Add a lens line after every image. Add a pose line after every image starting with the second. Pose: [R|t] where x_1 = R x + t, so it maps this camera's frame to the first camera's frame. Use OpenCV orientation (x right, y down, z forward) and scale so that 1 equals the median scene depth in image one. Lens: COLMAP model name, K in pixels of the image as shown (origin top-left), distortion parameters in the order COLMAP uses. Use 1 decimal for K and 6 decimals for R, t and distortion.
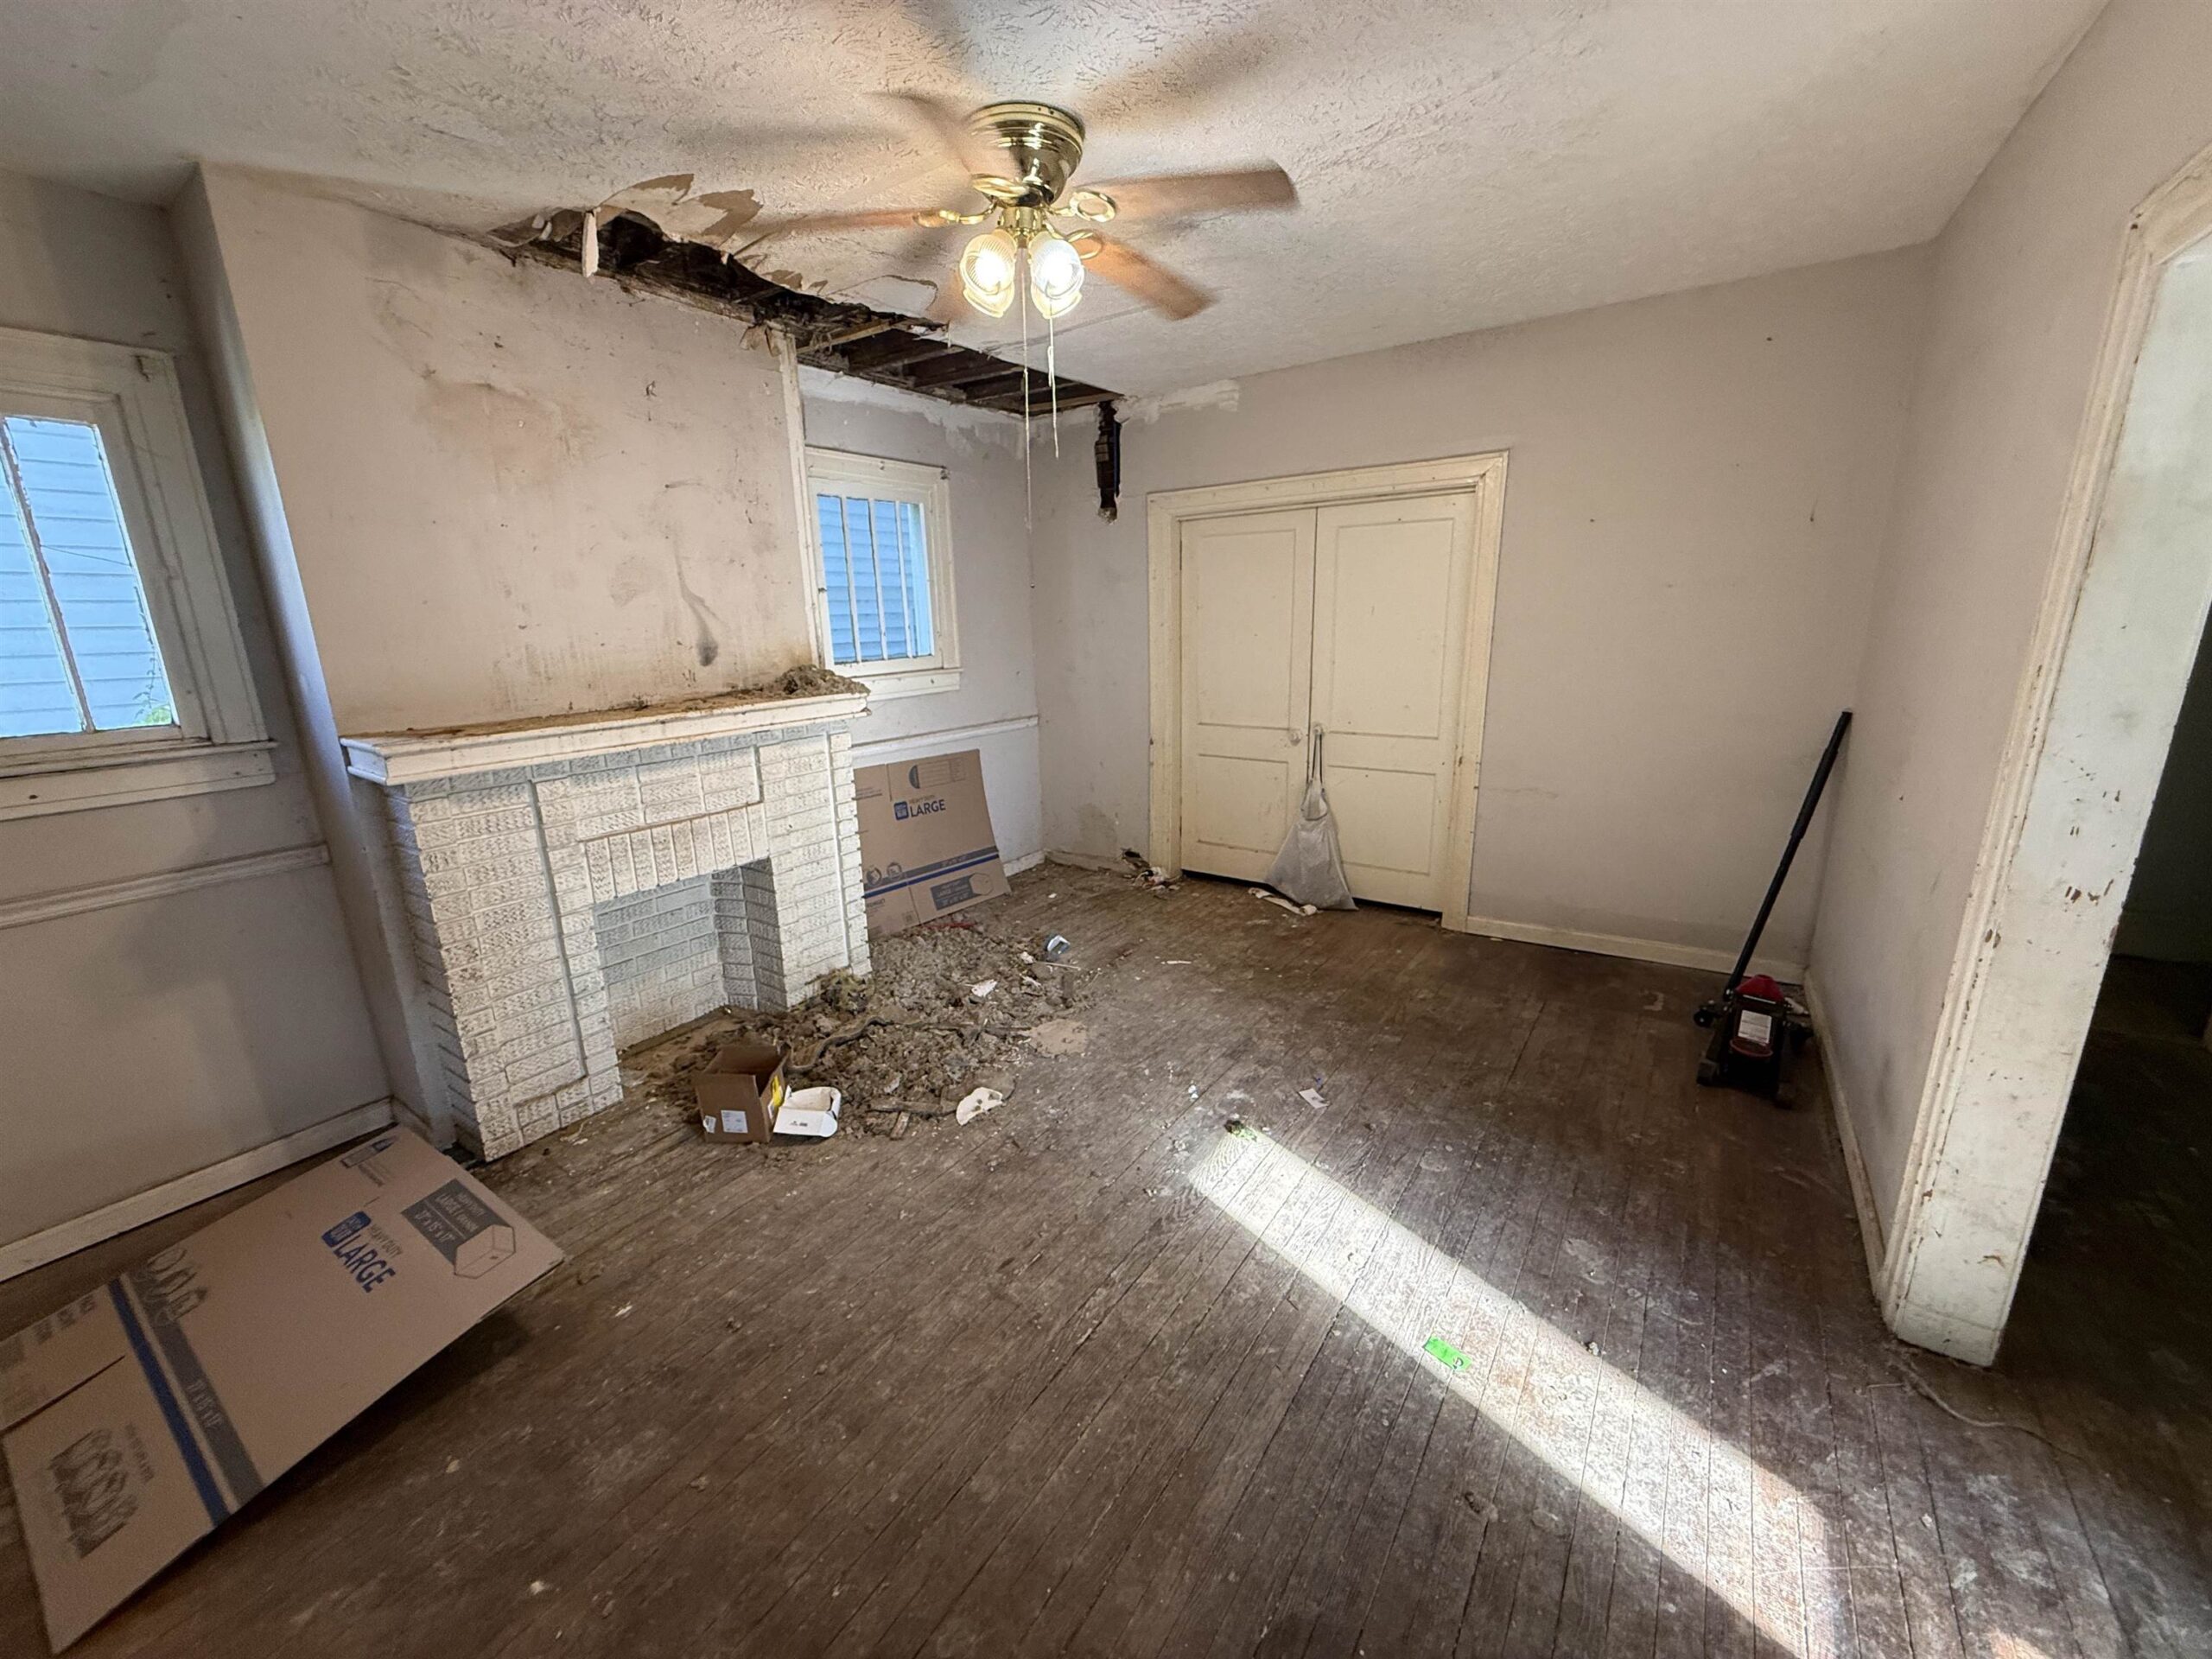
lens RADIAL K [[874.6, 0, 1102.9], [0, 874.6, 832.1], [0, 0, 1]] dist [-0.002478, 0.000008]
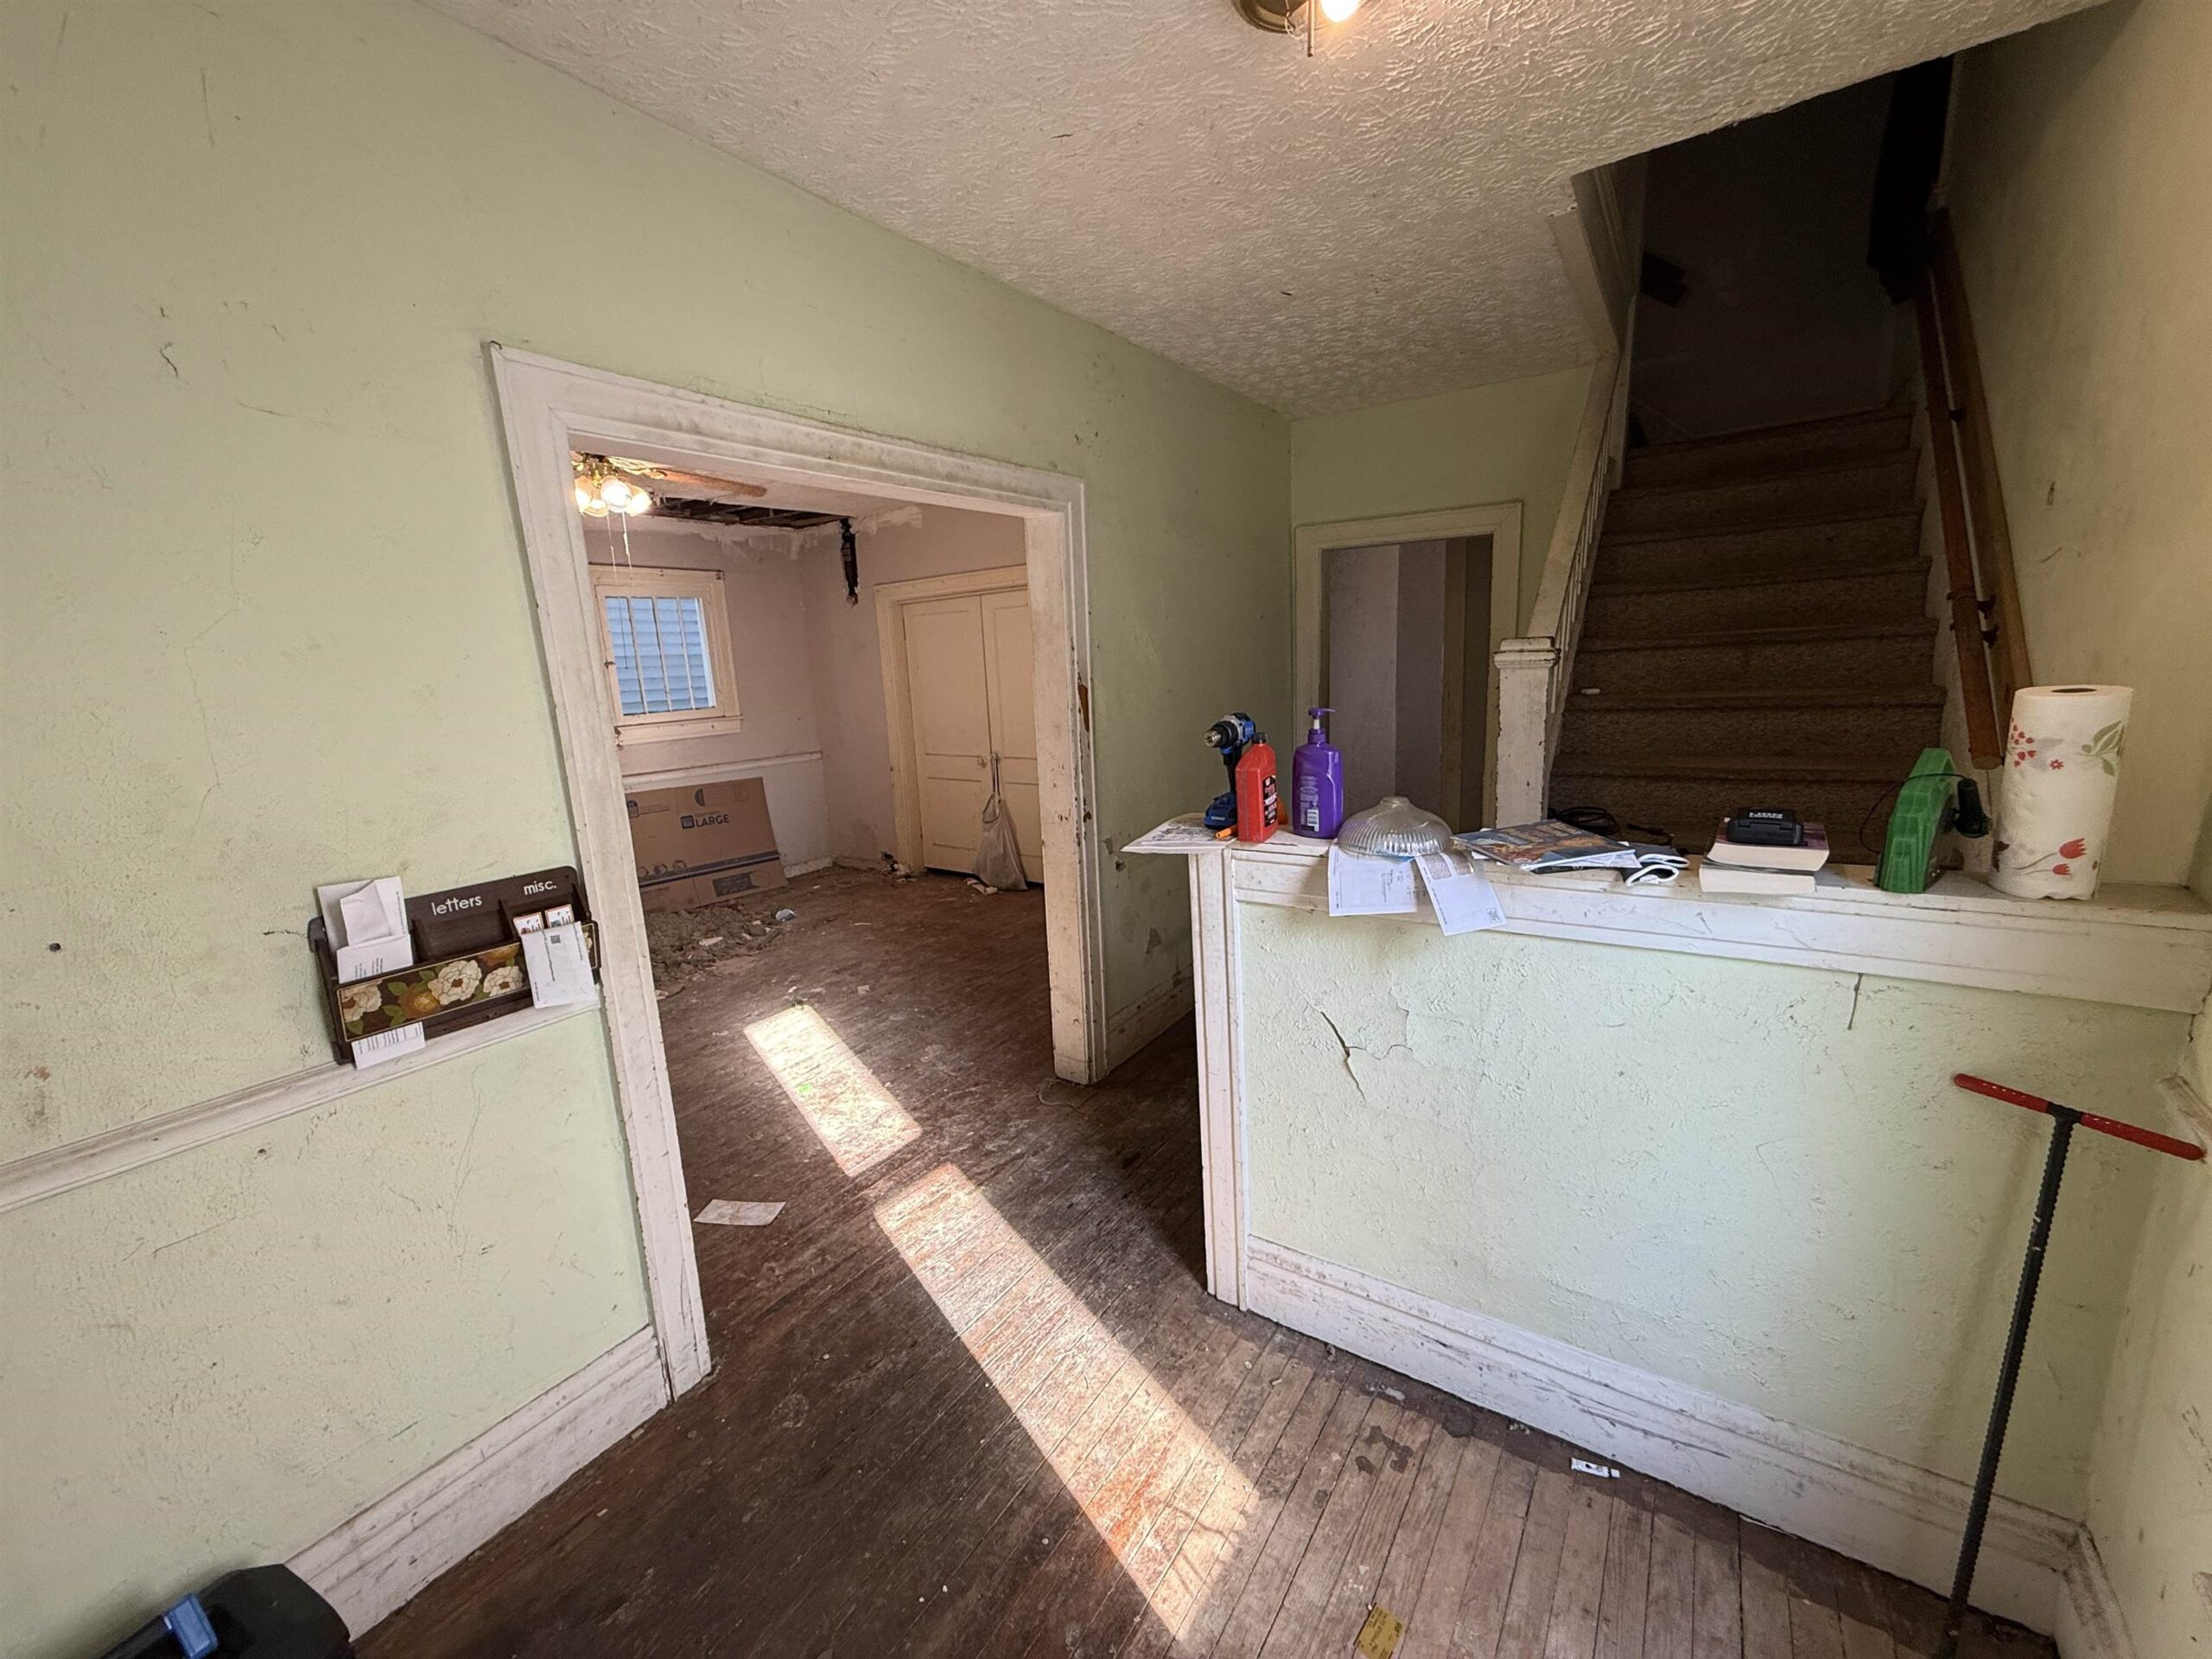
lens RADIAL K [[874.6, 0, 1106.1], [0, 874.6, 830.8], [0, 0, 1]] dist [-0.002478, 0.000008]
pose [[0.999703, -0.020734, -0.012783, 0.429141], [0.020039, 0.998431, -0.052280, 0.071538], [0.013847, 0.052008, 0.998551, -0.333367]]
